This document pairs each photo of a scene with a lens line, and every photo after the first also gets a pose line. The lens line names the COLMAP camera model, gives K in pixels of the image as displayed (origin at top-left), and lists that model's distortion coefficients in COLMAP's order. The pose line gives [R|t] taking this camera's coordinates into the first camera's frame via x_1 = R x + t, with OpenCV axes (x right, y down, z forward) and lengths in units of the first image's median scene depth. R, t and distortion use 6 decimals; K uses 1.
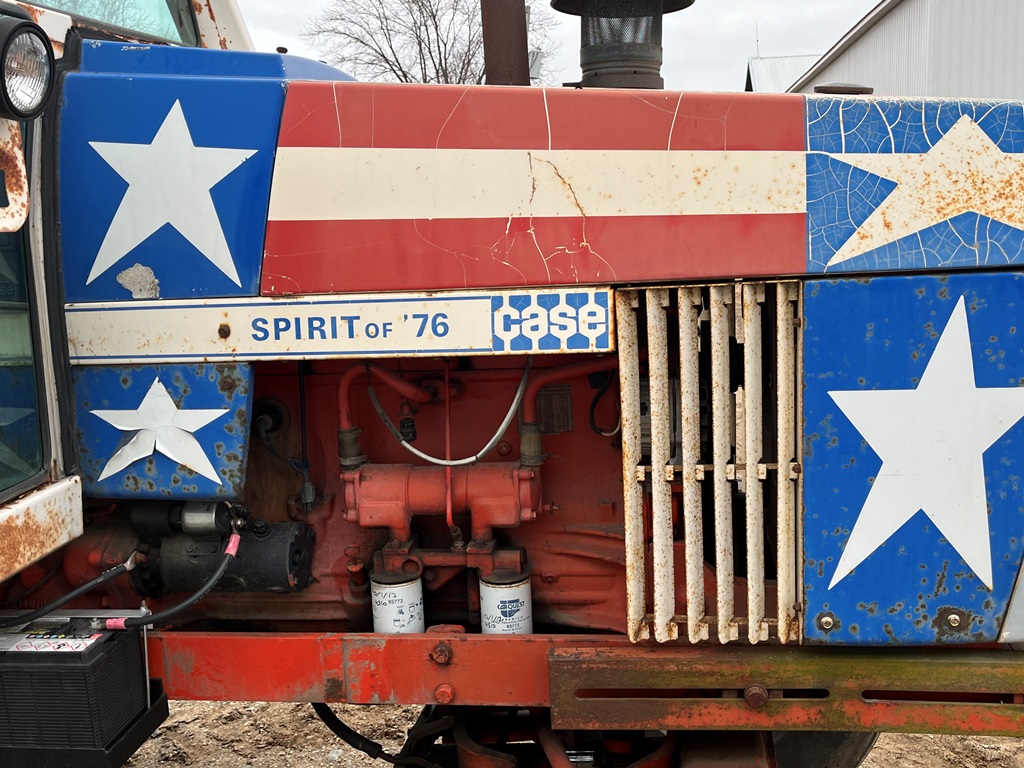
lens RADIAL K [[1055.1, 0, 509.8], [0, 1055.1, 380.5], [0, 0, 1]] dist [0.059774, 0.000000]
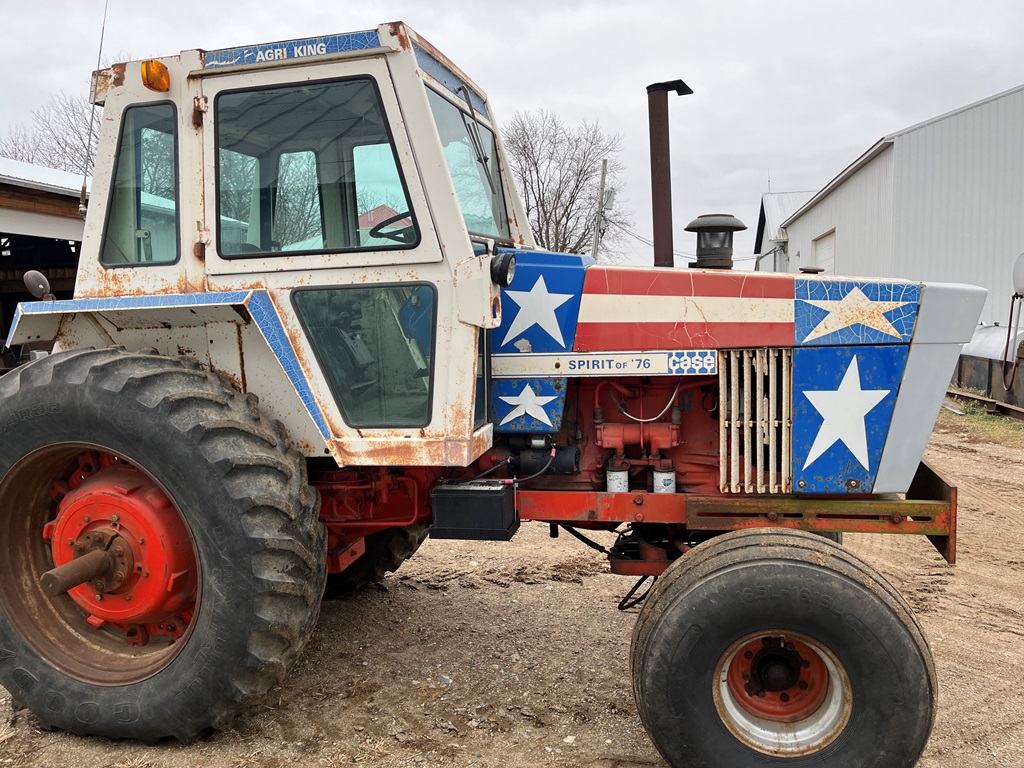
lens RADIAL K [[775.7, 0, 514.7], [0, 775.7, 389.2], [0, 0, 1]] dist [0.061395, -0.098337]
pose [[0.996334, 0.018505, -0.083526, -0.218527], [-0.022106, 0.998856, -0.042403, 0.092723], [0.082646, 0.044094, 0.995603, -0.865859]]
